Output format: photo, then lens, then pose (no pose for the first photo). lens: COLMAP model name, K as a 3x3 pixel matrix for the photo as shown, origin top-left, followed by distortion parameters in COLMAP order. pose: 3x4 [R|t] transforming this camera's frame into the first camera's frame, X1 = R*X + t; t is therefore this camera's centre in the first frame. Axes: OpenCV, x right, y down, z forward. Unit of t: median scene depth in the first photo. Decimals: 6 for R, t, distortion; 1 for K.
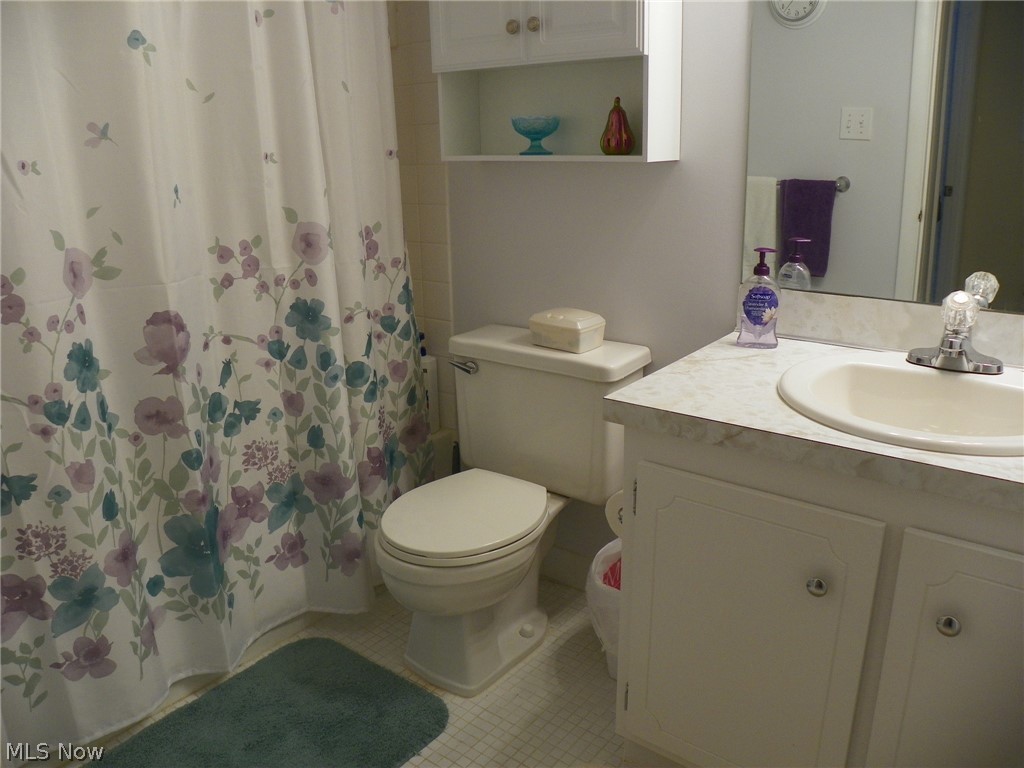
lens RADIAL K [[777.9, 0, 492.0], [0, 777.9, 371.3], [0, 0, 1]] dist [-0.143491, 0.084663]
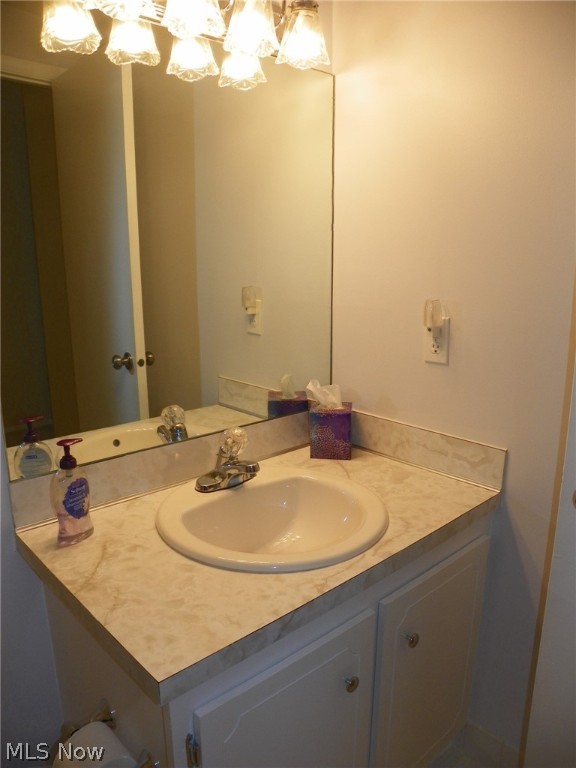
lens RADIAL K [[583.4, 0, 289.2], [0, 583.4, 383.5], [0, 0, 1]] dist [-0.143491, 0.084663]
pose [[0.147061, -0.199186, 0.968864, -0.259098], [0.278331, 0.948268, 0.152705, -0.237821], [-0.949160, 0.247208, 0.194893, 0.518649]]
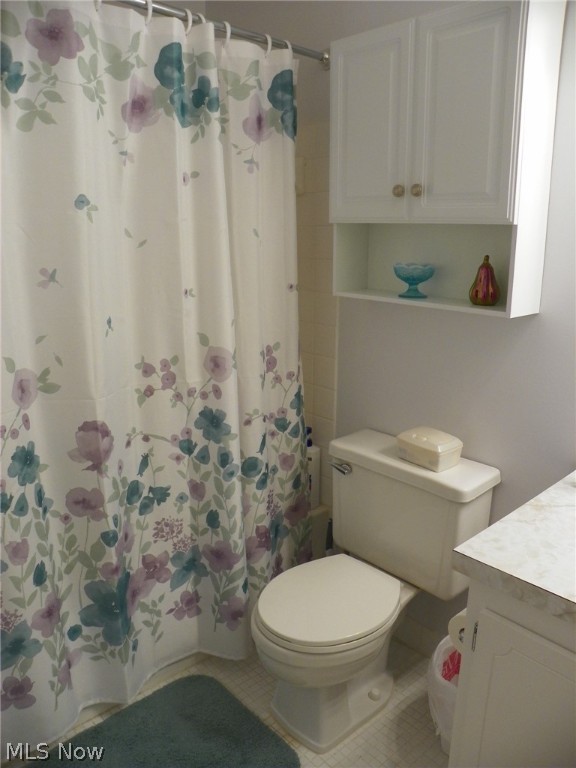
lens RADIAL K [[583.4, 0, 288.3], [0, 583.4, 385.7], [0, 0, 1]] dist [-0.143491, 0.084663]
pose [[0.986092, 0.068283, -0.151526, 0.014234], [-0.072325, 0.997153, -0.021315, -0.125464], [0.149639, 0.031978, 0.988223, 0.116802]]
